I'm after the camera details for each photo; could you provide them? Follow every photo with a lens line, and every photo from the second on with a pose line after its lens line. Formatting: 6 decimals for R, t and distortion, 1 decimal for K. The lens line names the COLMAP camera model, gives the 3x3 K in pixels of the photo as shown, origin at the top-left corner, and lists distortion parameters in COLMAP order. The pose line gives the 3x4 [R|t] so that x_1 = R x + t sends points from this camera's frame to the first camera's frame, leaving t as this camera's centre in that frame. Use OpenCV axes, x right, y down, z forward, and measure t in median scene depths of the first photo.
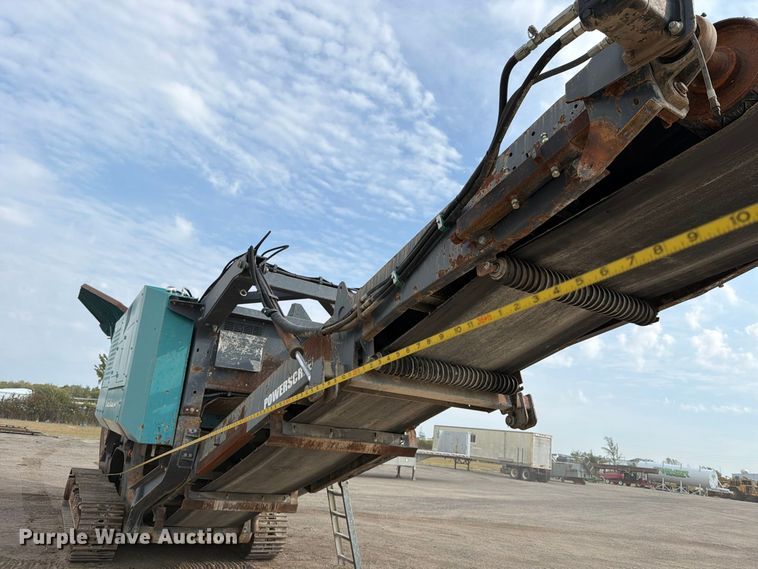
lens RADIAL K [[510.7, 0, 380.8], [0, 510.7, 268.9], [0, 0, 1]] dist [0.026362, -0.032690]
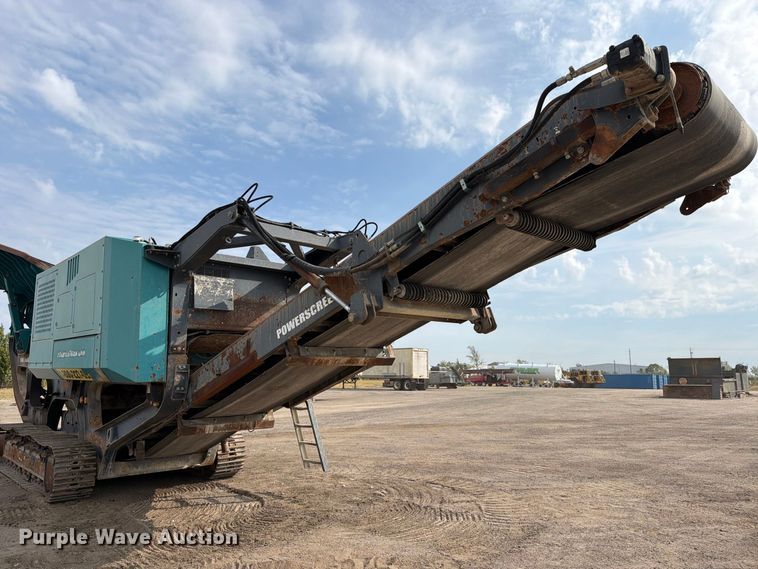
lens RADIAL K [[518.1, 0, 366.8], [0, 518.1, 268.6], [0, 0, 1]] dist [0.082366, -0.122627]
pose [[0.973449, -0.067064, 0.218857, -0.205192], [0.036494, 0.989358, 0.140849, -0.034918], [-0.225974, -0.129122, 0.965538, -0.136846]]
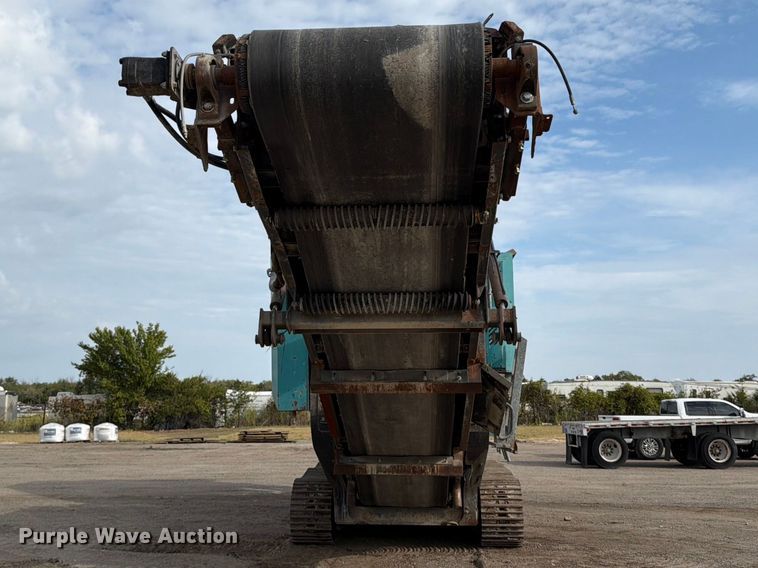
lens RADIAL K [[905.3, 0, 362.9], [0, 905.3, 283.7], [0, 0, 1]] dist [0.084826, -0.013253]
pose [[0.815585, -0.176737, -0.550986, 0.612178], [0.260149, 0.962547, 0.076330, 0.010005], [0.516859, -0.205592, 0.831017, -0.287879]]
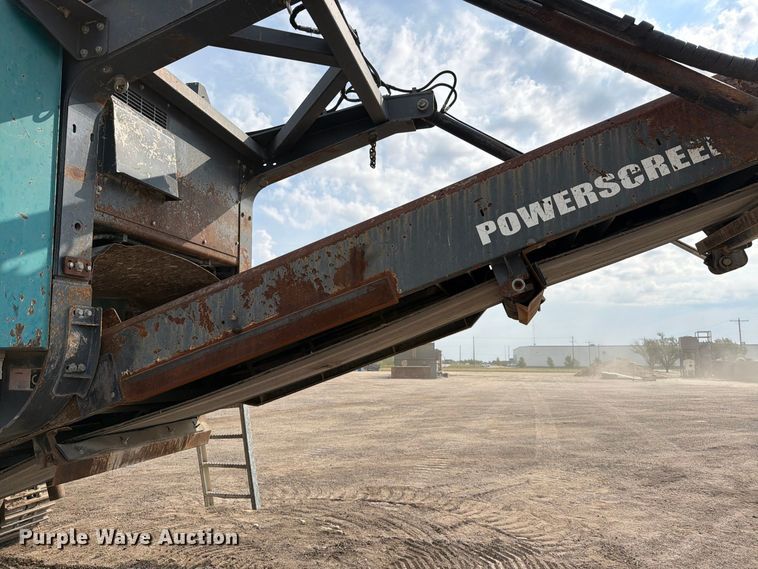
lens RADIAL K [[528.8, 0, 356.6], [0, 528.8, 268.7], [0, 0, 1]] dist [0.019437, -0.000506]
pose [[0.730540, 0.006880, 0.682835, -0.485103], [-0.142562, 0.979452, 0.142653, 0.175872], [-0.667823, -0.201560, 0.716510, 0.515313]]
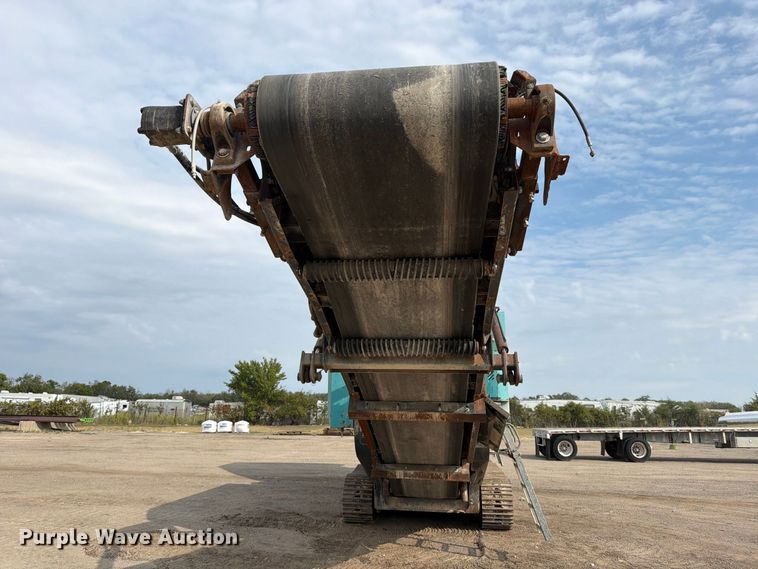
lens RADIAL K [[544.1, 0, 375.8], [0, 544.1, 291.6], [0, 0, 1]] dist [0.079341, -0.118640]
pose [[0.788105, -0.215327, -0.576650, 0.471065], [0.253515, 0.967220, -0.014692, 0.043520], [0.560910, -0.134611, 0.816859, -0.037339]]
